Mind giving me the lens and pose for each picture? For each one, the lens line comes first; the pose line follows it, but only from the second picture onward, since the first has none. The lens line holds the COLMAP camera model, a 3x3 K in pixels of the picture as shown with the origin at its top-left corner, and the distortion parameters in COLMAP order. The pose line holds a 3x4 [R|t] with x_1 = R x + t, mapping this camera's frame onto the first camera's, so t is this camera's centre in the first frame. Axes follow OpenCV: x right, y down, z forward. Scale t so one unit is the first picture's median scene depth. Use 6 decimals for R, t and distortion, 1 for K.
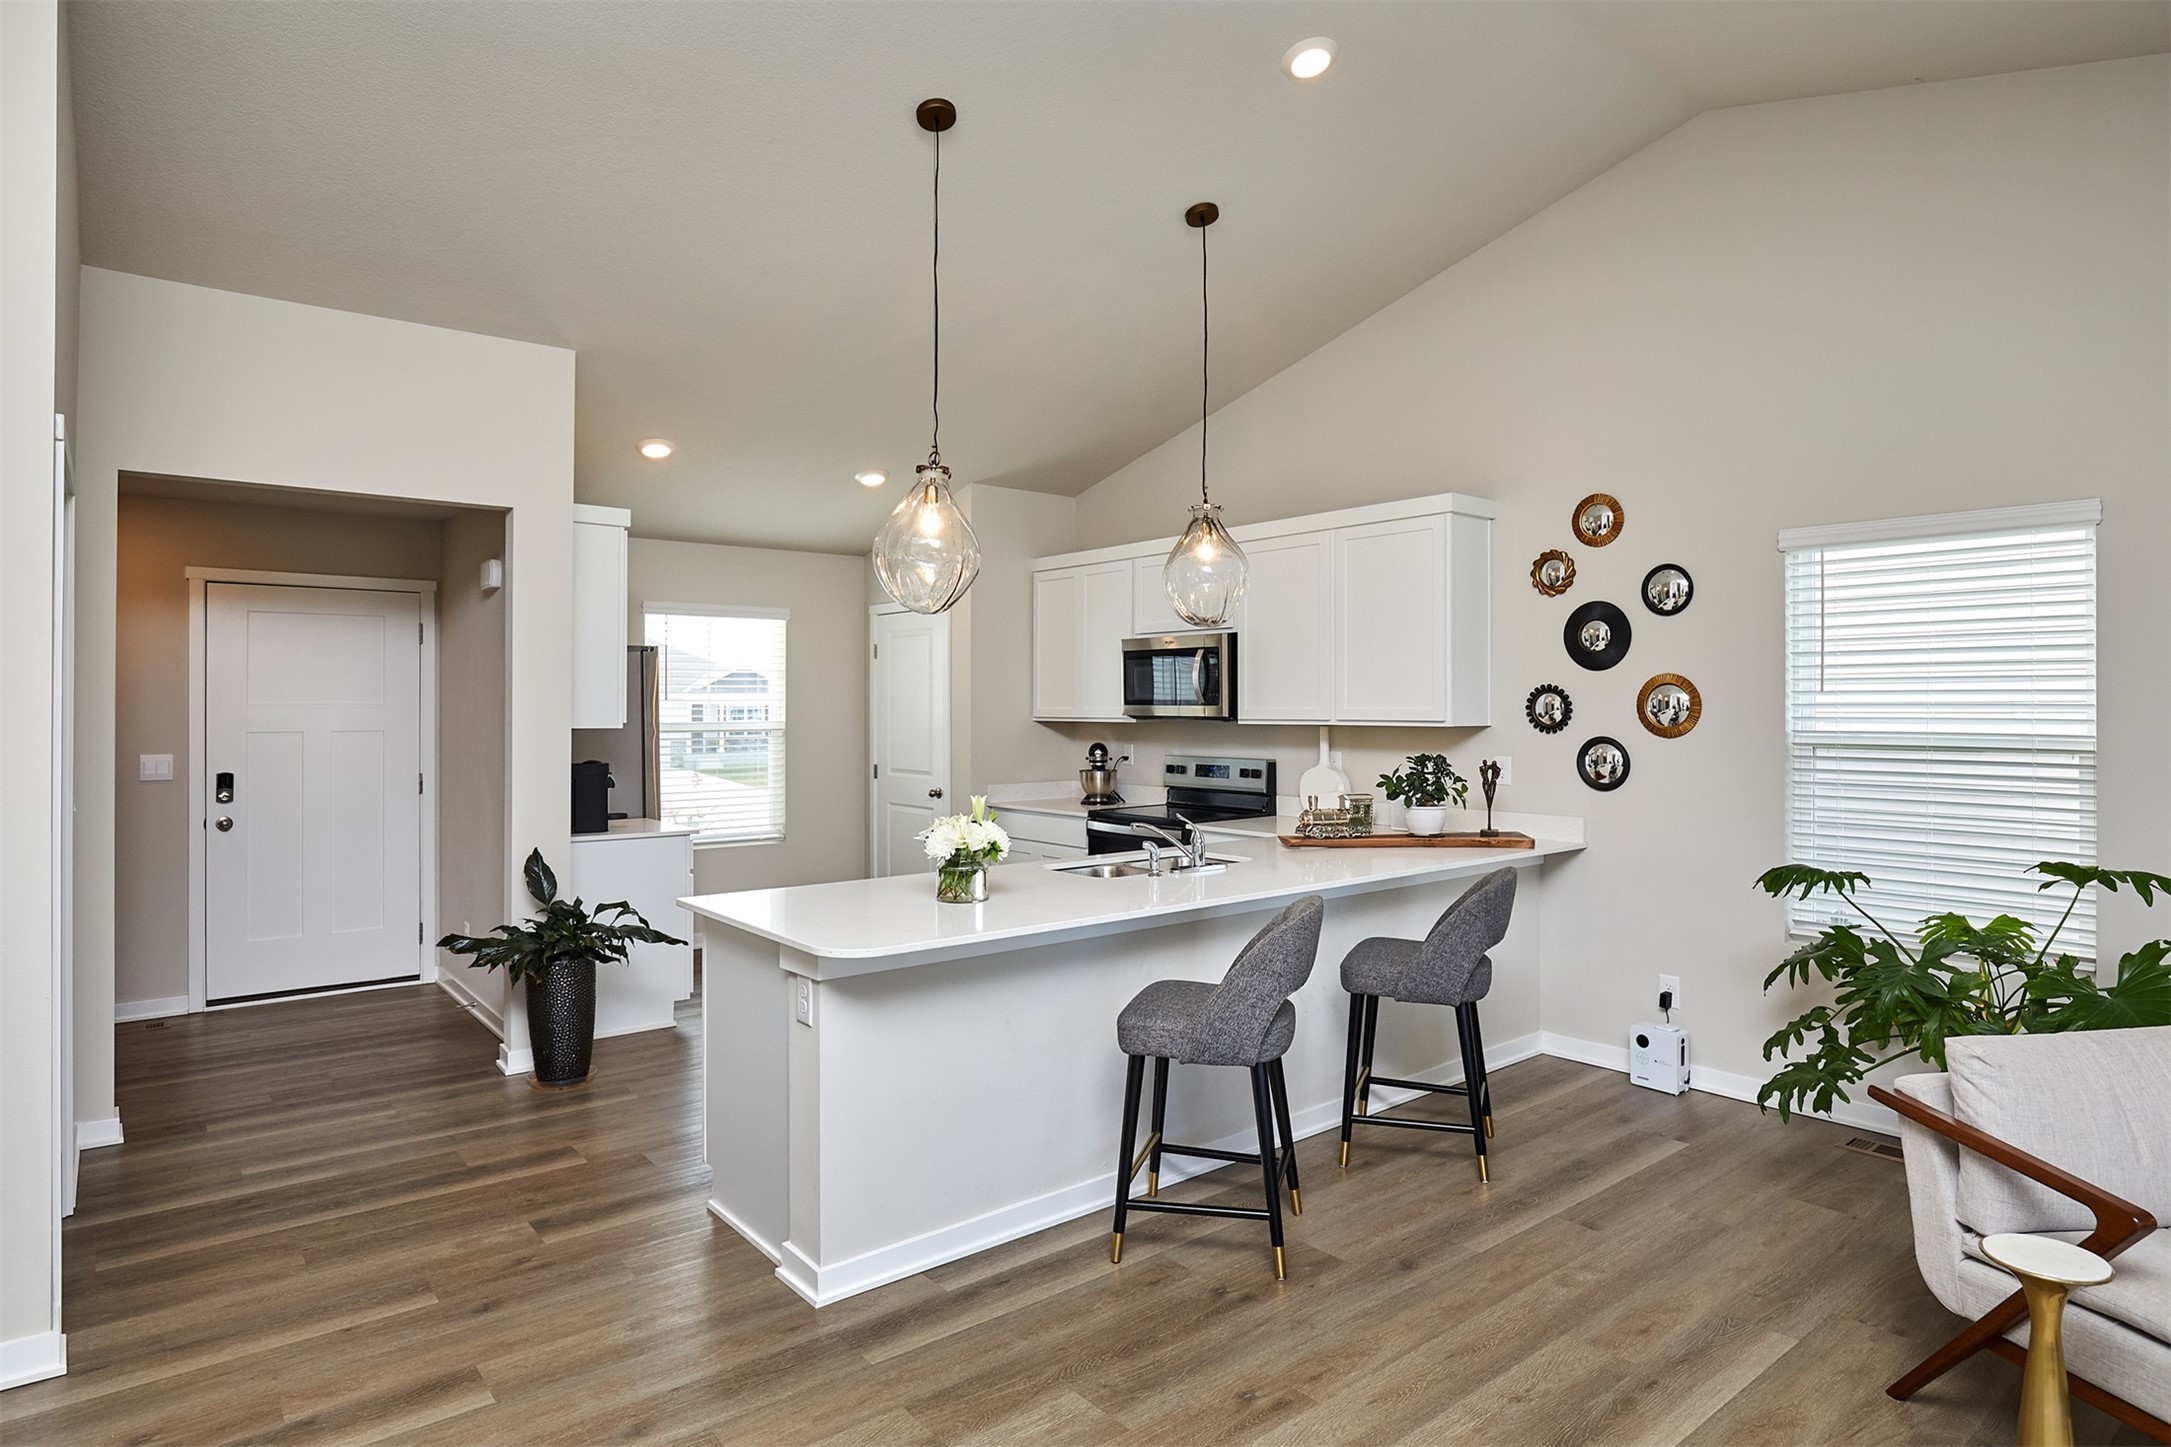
lens RADIAL K [[1179.9, 0, 1092.2], [0, 1179.9, 705.8], [0, 0, 1]] dist [-0.030943, 0.003237]
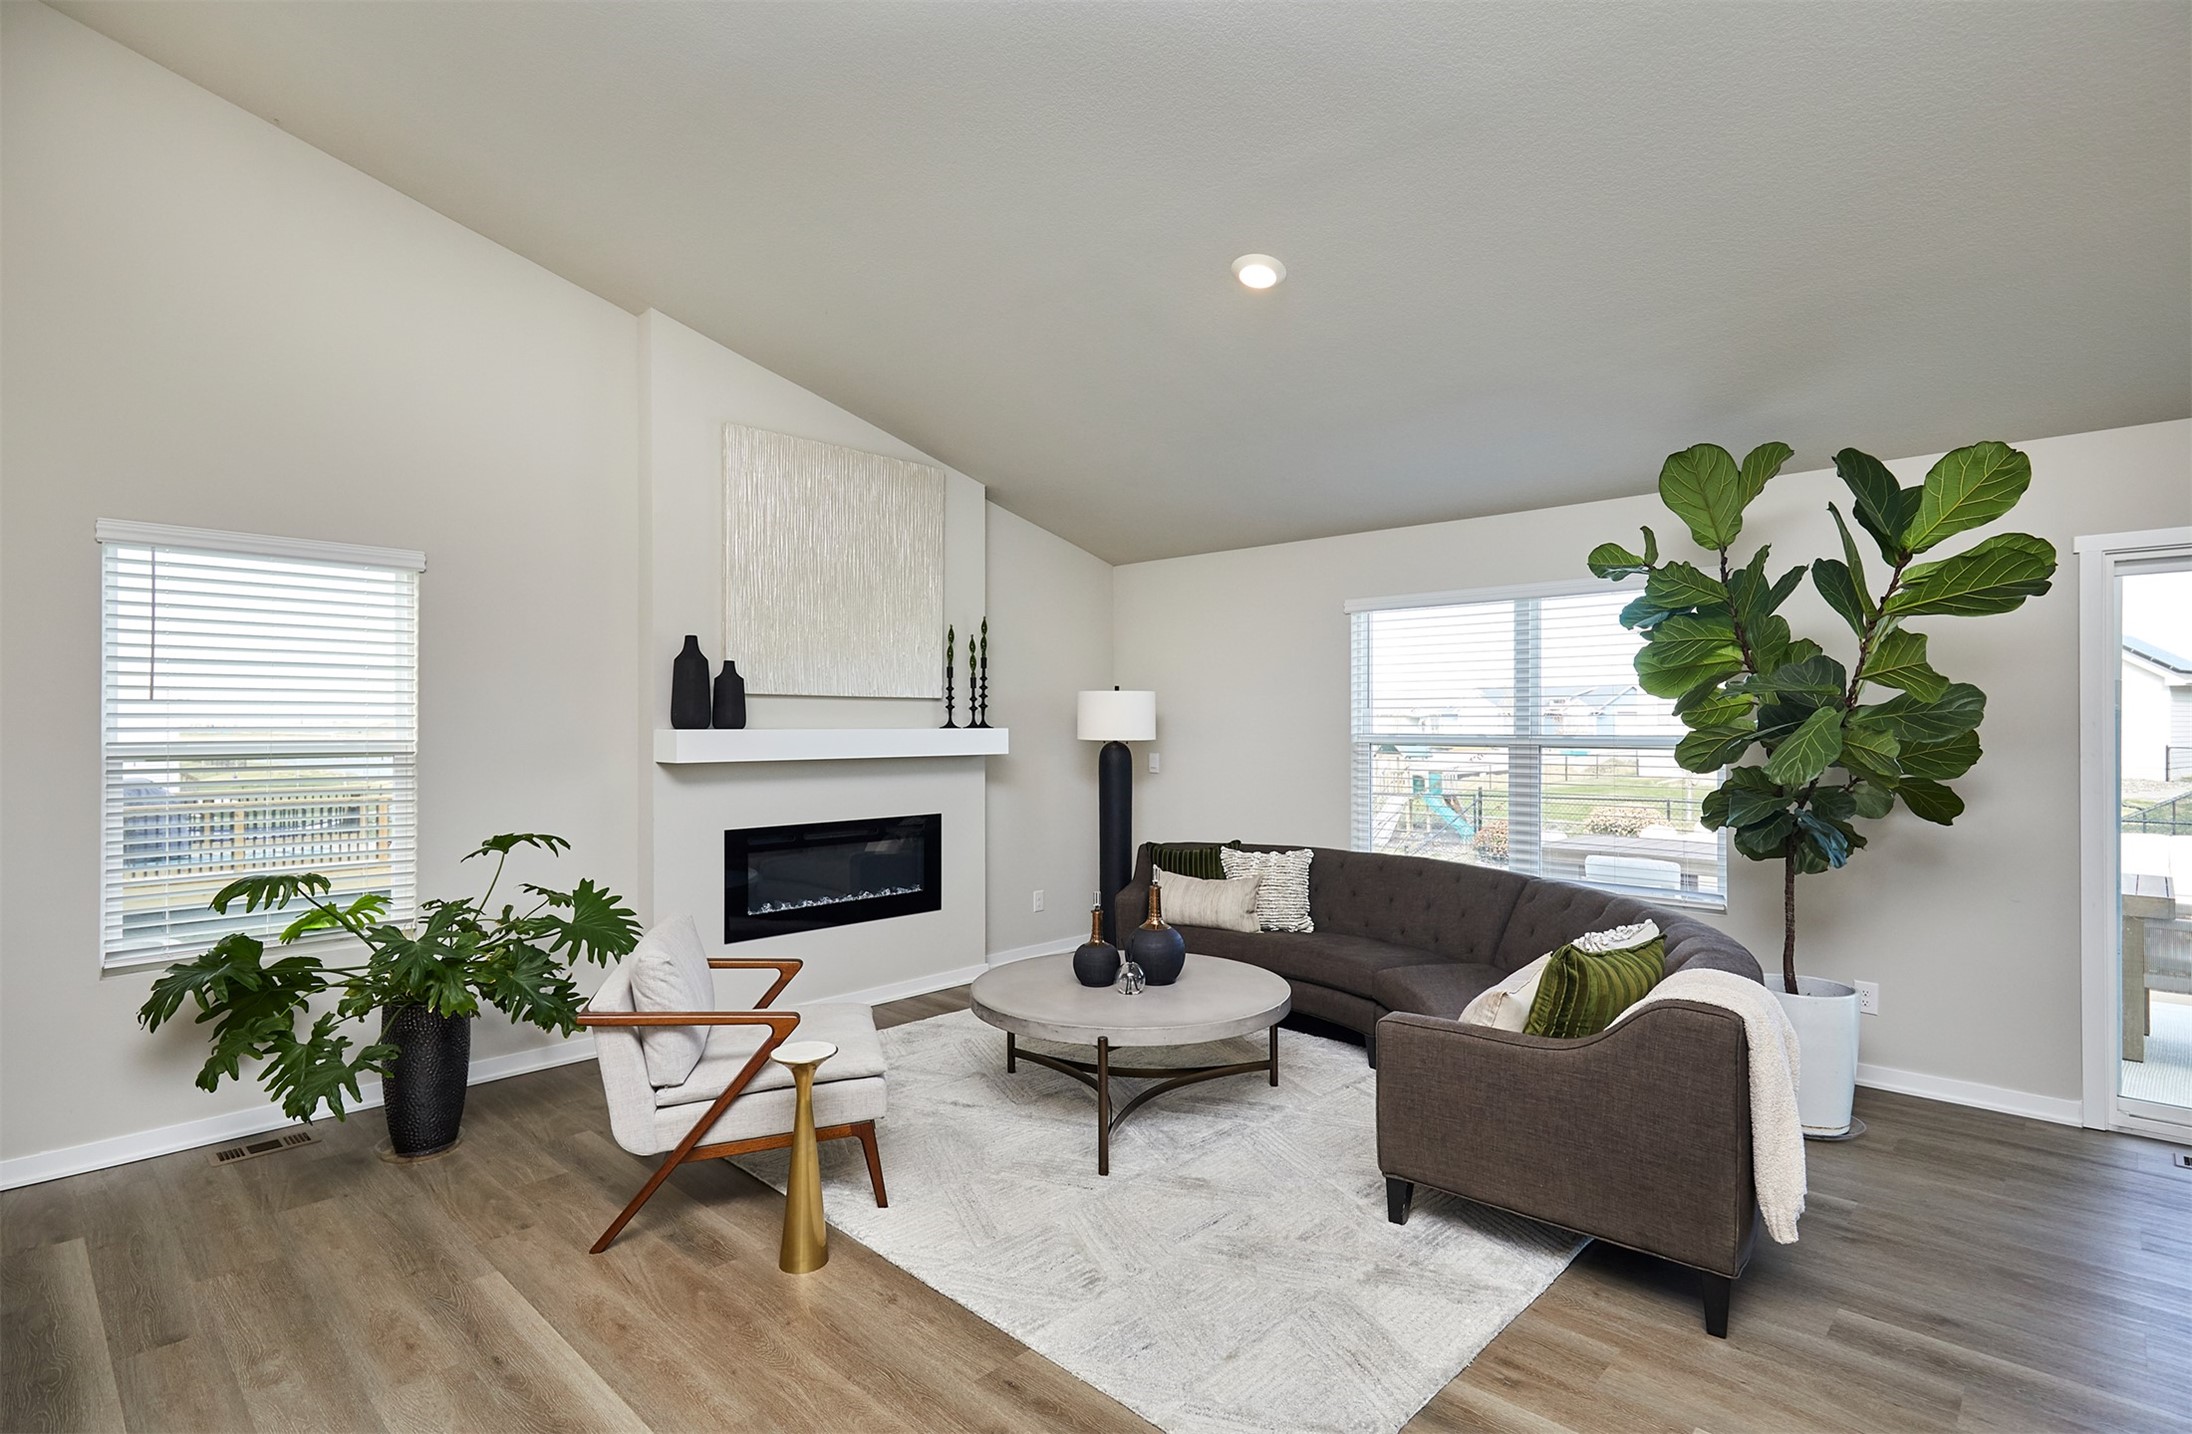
lens RADIAL K [[1094.9, 0, 1084.6], [0, 1094.9, 729.0], [0, 0, 1]] dist [0.003775, 0.000418]
pose [[-0.127201, -0.005406, 0.991862, -0.303695], [0.001526, 0.999983, 0.005646, 0.006158], [-0.991876, 0.002232, -0.127191, 0.323819]]
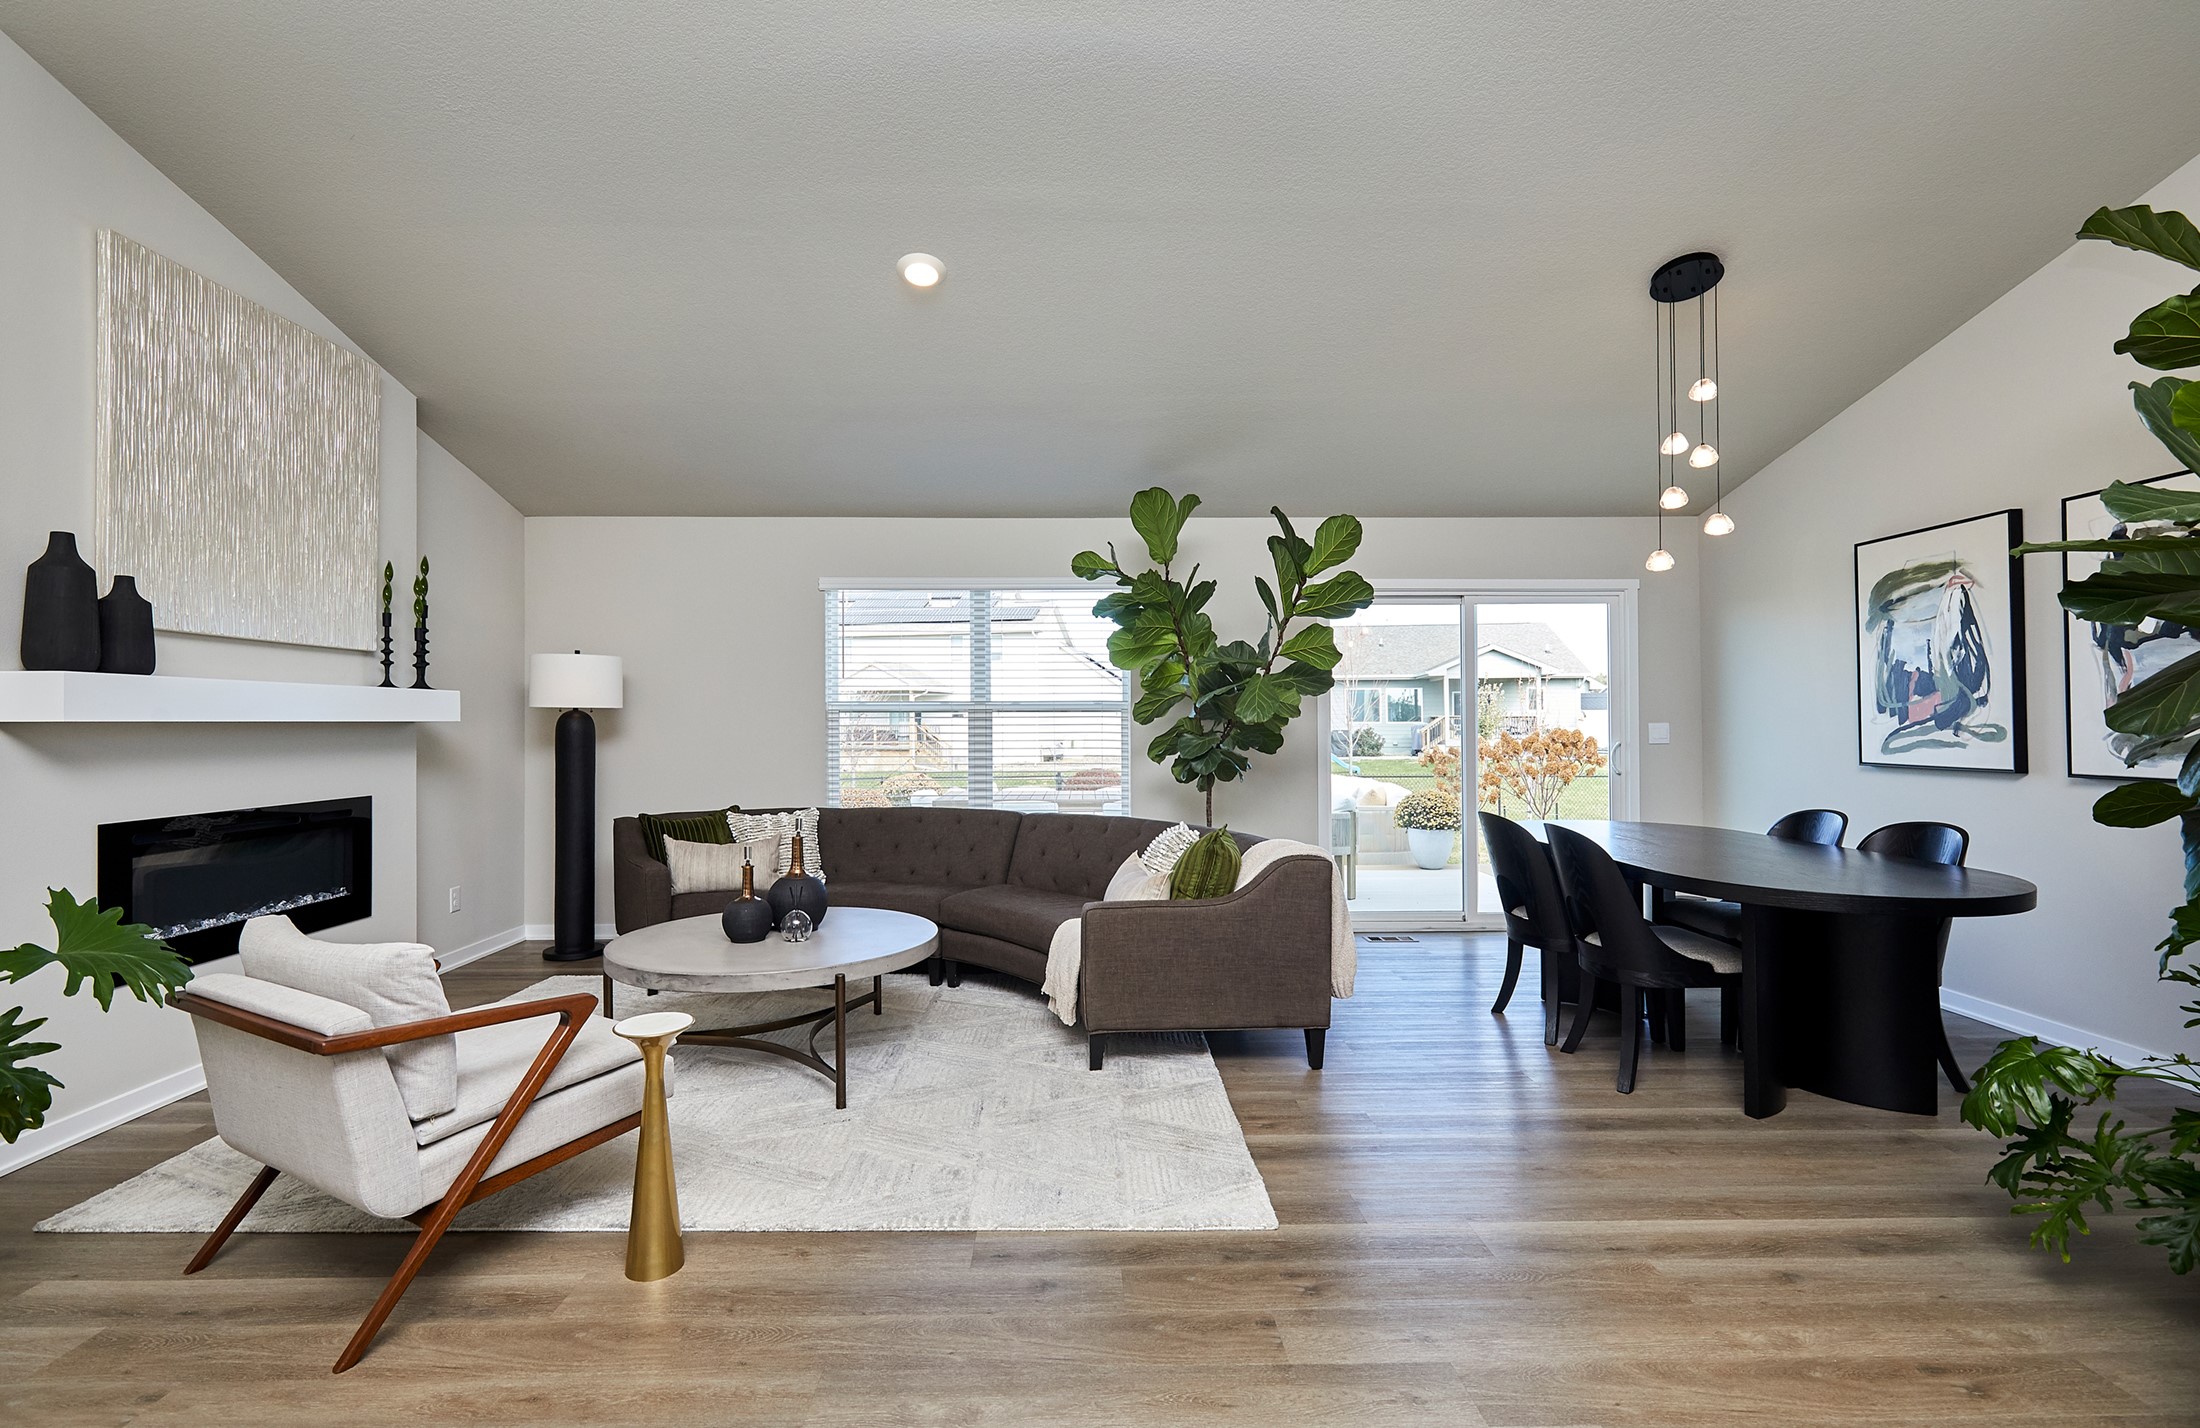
lens RADIAL K [[1051.5, 0, 1104.0], [0, 1051.5, 719.1], [0, 0, 1]] dist [0.010515, -0.000713]
pose [[-0.799757, 0.005103, 0.600302, -0.157086], [0.004623, 0.999987, -0.002341, 0.044718], [-0.600306, 0.000903, -0.799770, 0.689972]]
